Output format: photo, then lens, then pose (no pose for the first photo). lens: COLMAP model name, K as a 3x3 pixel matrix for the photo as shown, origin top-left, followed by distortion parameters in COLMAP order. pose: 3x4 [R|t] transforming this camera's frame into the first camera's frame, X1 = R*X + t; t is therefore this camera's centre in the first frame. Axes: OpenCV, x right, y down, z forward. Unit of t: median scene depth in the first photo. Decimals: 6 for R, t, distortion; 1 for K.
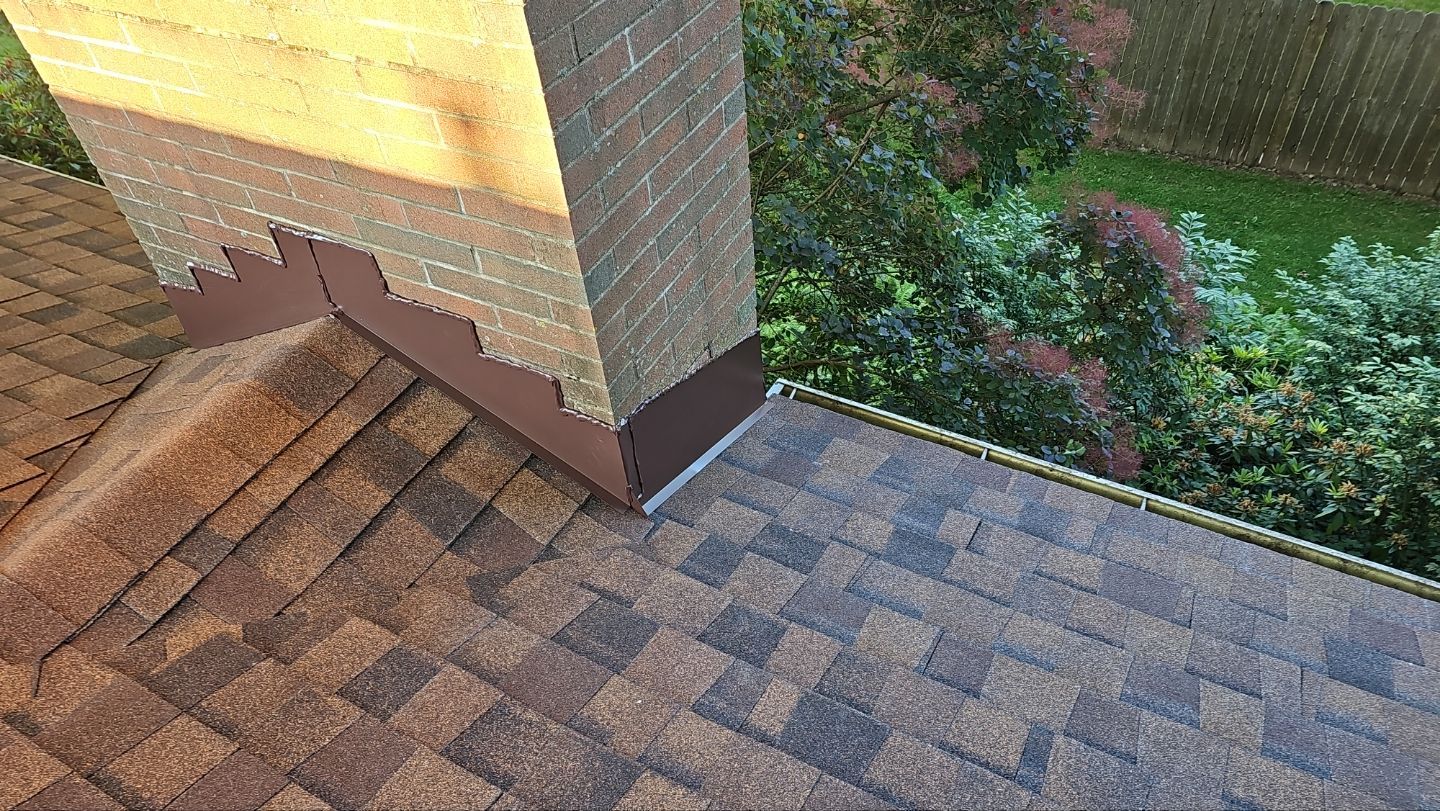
lens RADIAL K [[942.8, 0, 719.0], [0, 942.8, 394.3], [0, 0, 1]] dist [0.071745, -0.070035]
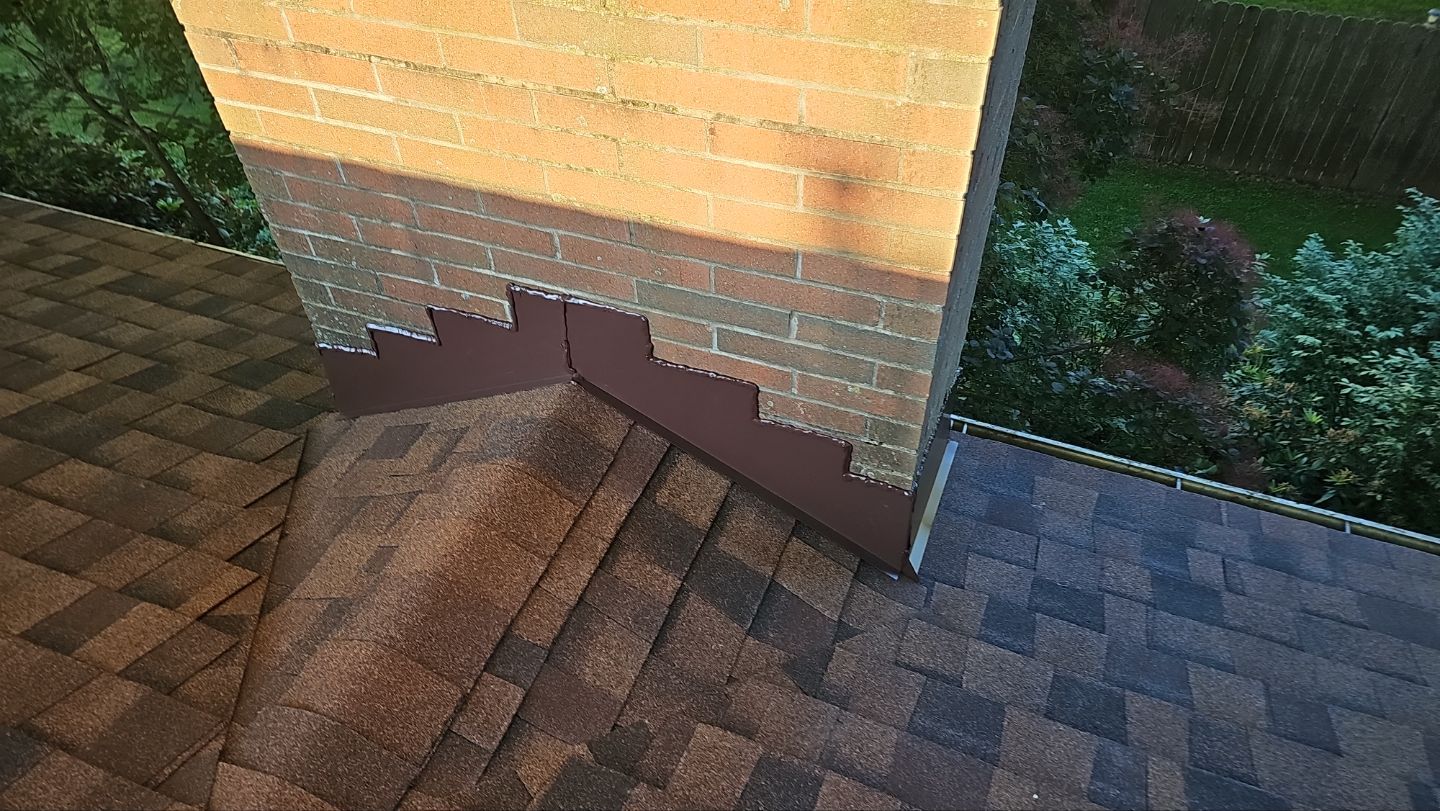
lens RADIAL K [[942.8, 0, 721.5], [0, 942.8, 401.1], [0, 0, 1]] dist [0.071745, -0.070035]
pose [[0.991997, -0.045186, 0.117898, -0.386234], [0.043810, 0.998938, 0.014243, -0.073755], [-0.118417, -0.008964, 0.992924, 0.083241]]
